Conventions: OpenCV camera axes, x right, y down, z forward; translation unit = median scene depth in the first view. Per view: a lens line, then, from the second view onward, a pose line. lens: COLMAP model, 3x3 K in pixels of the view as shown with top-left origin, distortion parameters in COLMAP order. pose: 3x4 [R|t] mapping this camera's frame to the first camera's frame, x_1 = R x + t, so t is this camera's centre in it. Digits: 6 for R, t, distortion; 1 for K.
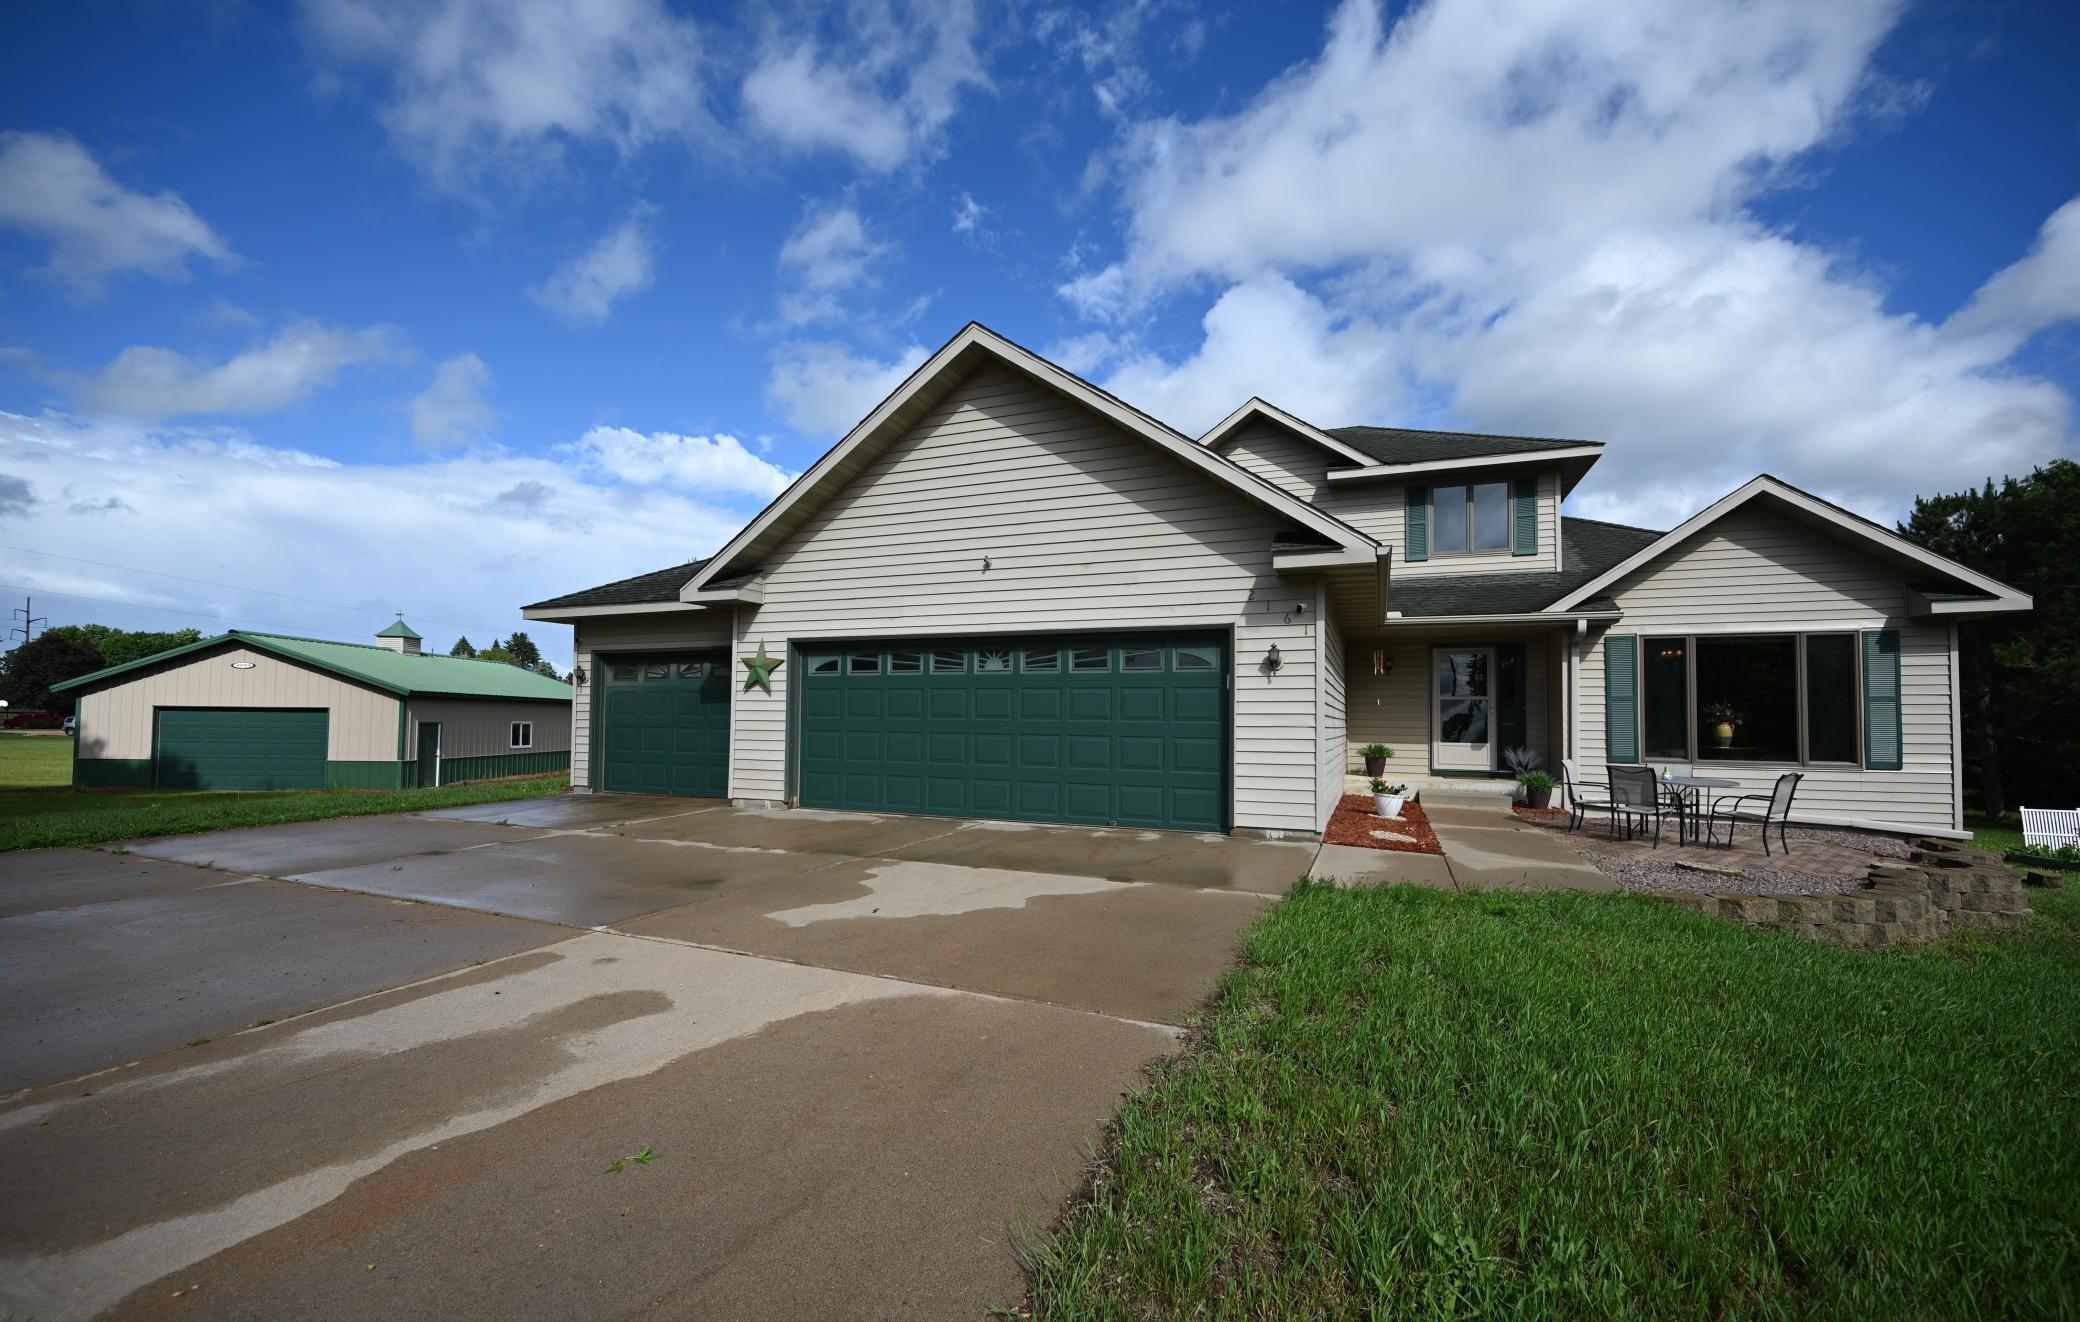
lens RADIAL K [[806.6, 0, 1045.8], [0, 806.6, 691.7], [0, 0, 1]] dist [-0.001200, -0.000124]
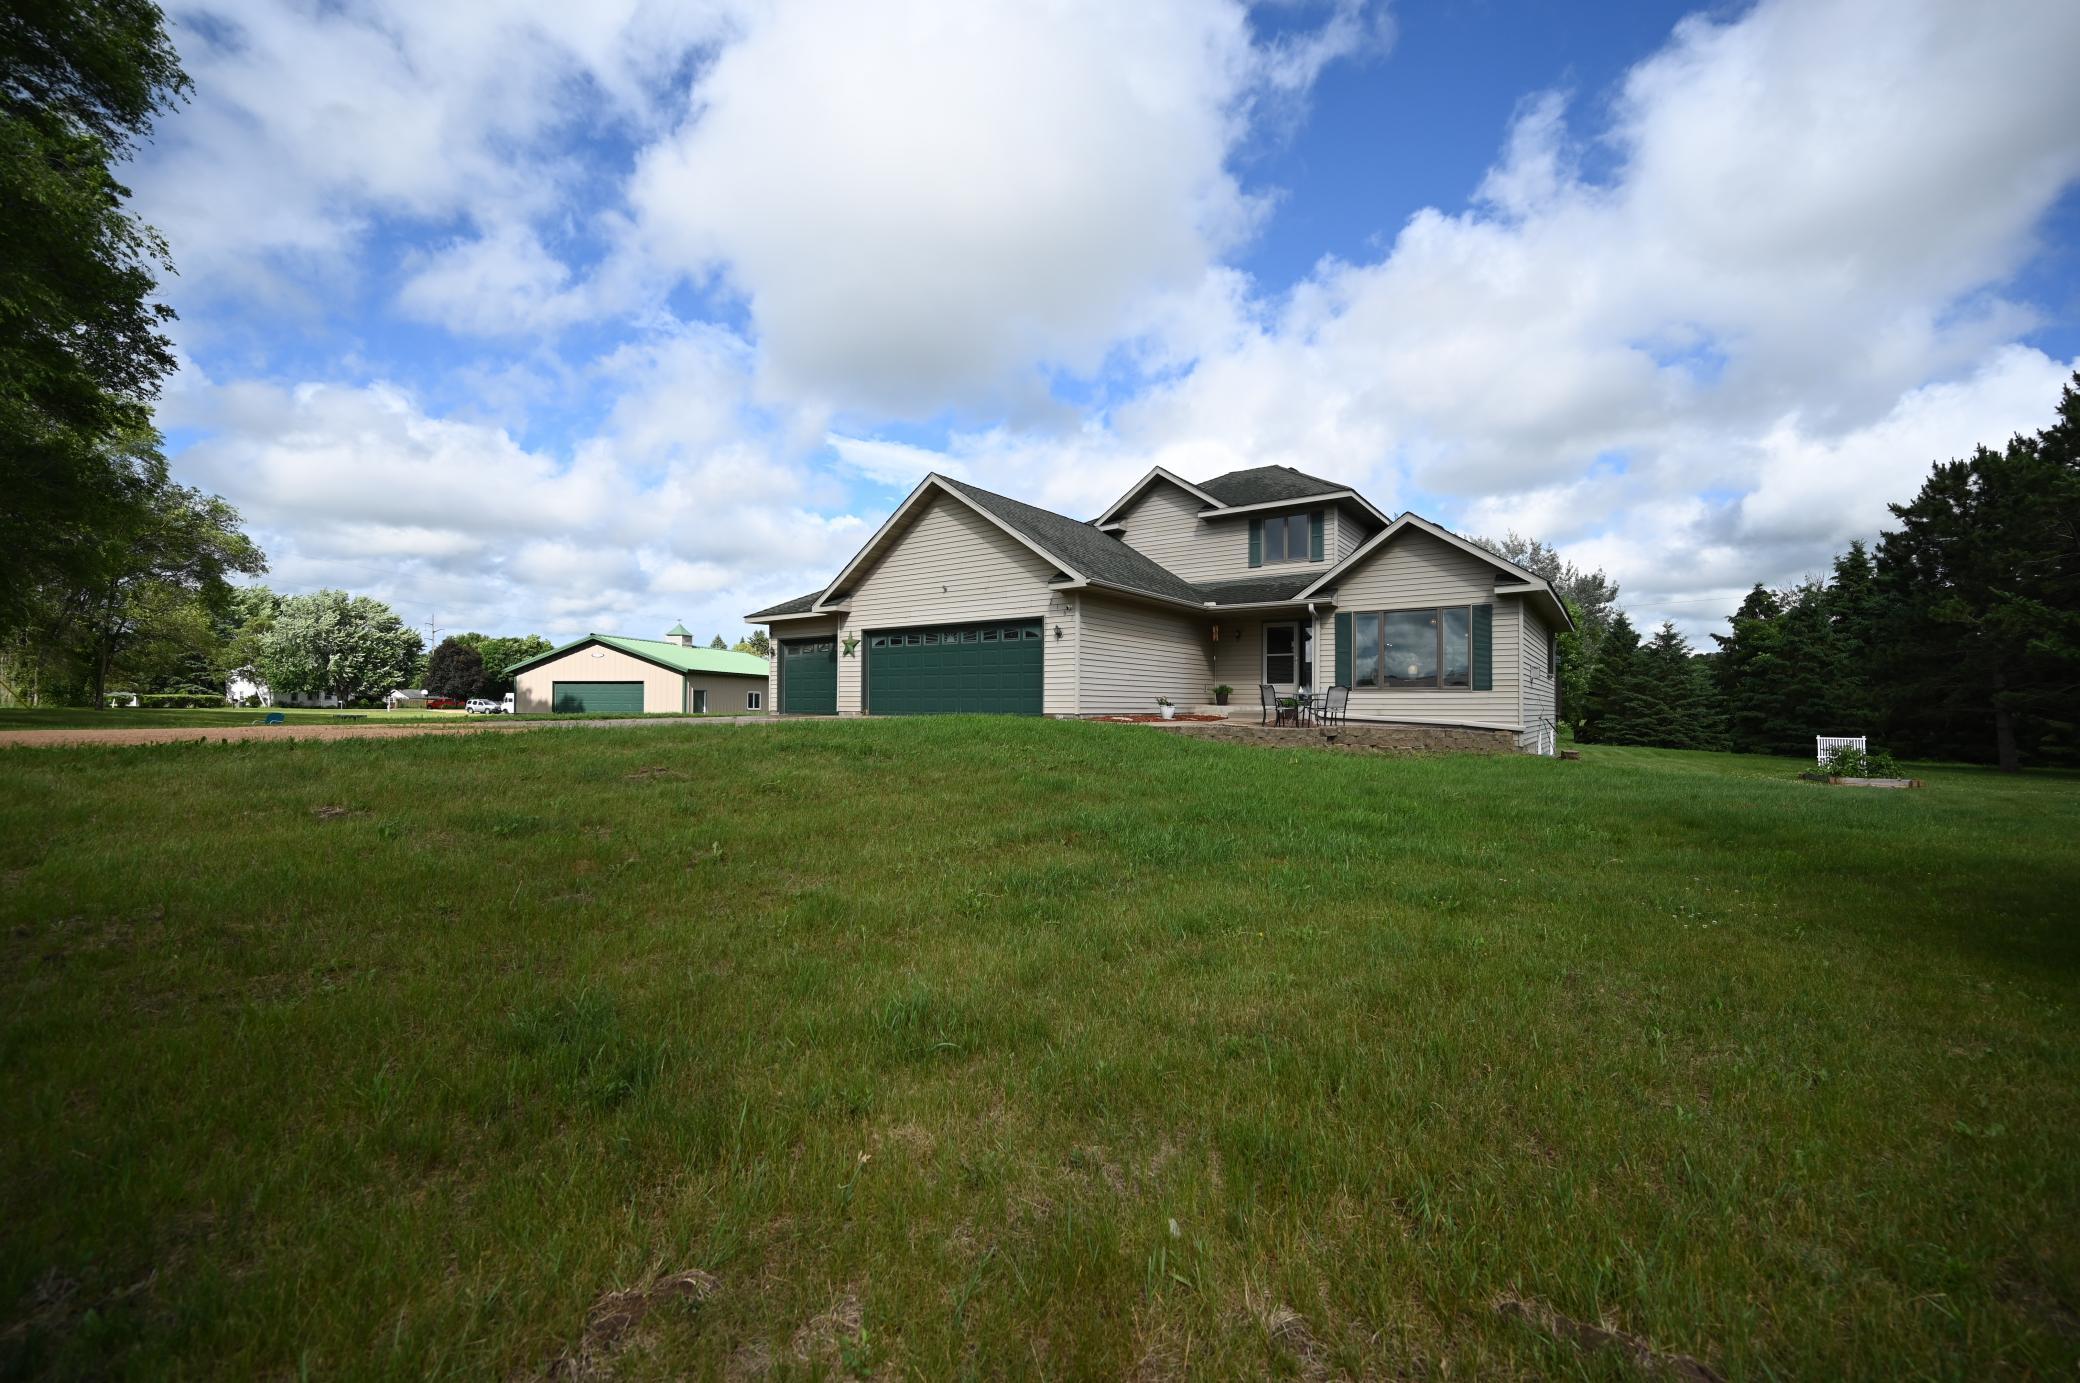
lens RADIAL K [[779.9, 0, 1051.9], [0, 779.9, 685.0], [0, 0, 1]] dist [-0.005159, 0.000747]
pose [[0.975043, -0.013612, -0.221598, 0.516798], [0.016569, 0.999797, 0.011491, 0.052360], [0.221397, -0.014876, 0.975070, -0.705341]]
